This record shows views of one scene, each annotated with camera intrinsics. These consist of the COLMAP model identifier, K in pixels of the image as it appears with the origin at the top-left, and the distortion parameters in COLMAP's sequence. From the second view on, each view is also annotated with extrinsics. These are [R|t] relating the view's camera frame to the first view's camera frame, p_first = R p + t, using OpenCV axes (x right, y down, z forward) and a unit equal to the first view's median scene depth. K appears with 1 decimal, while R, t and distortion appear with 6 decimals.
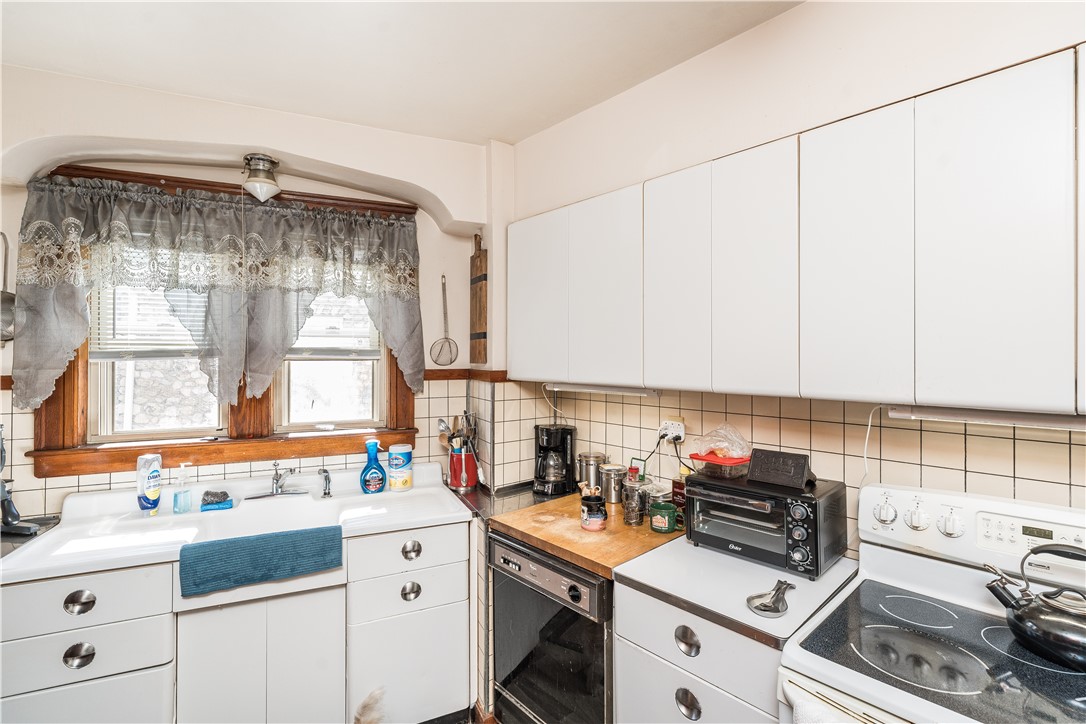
lens RADIAL K [[493.3, 0, 542.9], [0, 493.3, 355.0], [0, 0, 1]] dist [-0.002908, 0.000517]
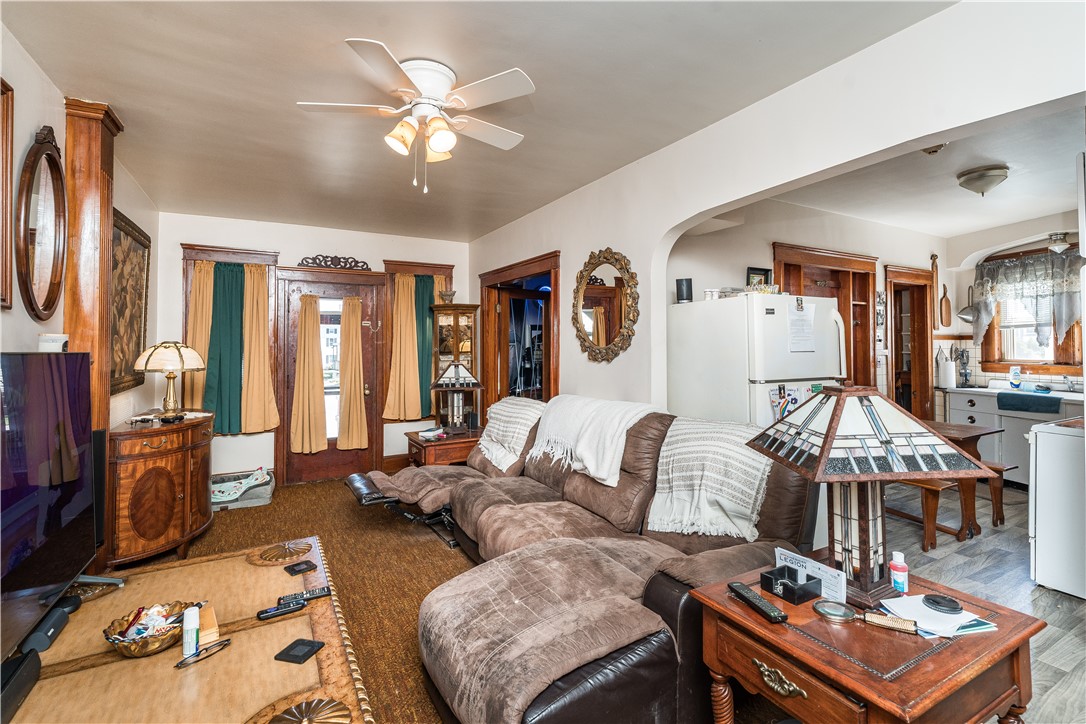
lens RADIAL K [[497.9, 0, 542.1], [0, 497.9, 330.2], [0, 0, 1]] dist [-0.002678, 0.000551]
pose [[-0.223431, -0.023925, -0.974426, 2.130282], [0.004427, 0.999663, -0.025560, 0.071050], [0.974710, -0.010024, -0.223250, -0.749299]]
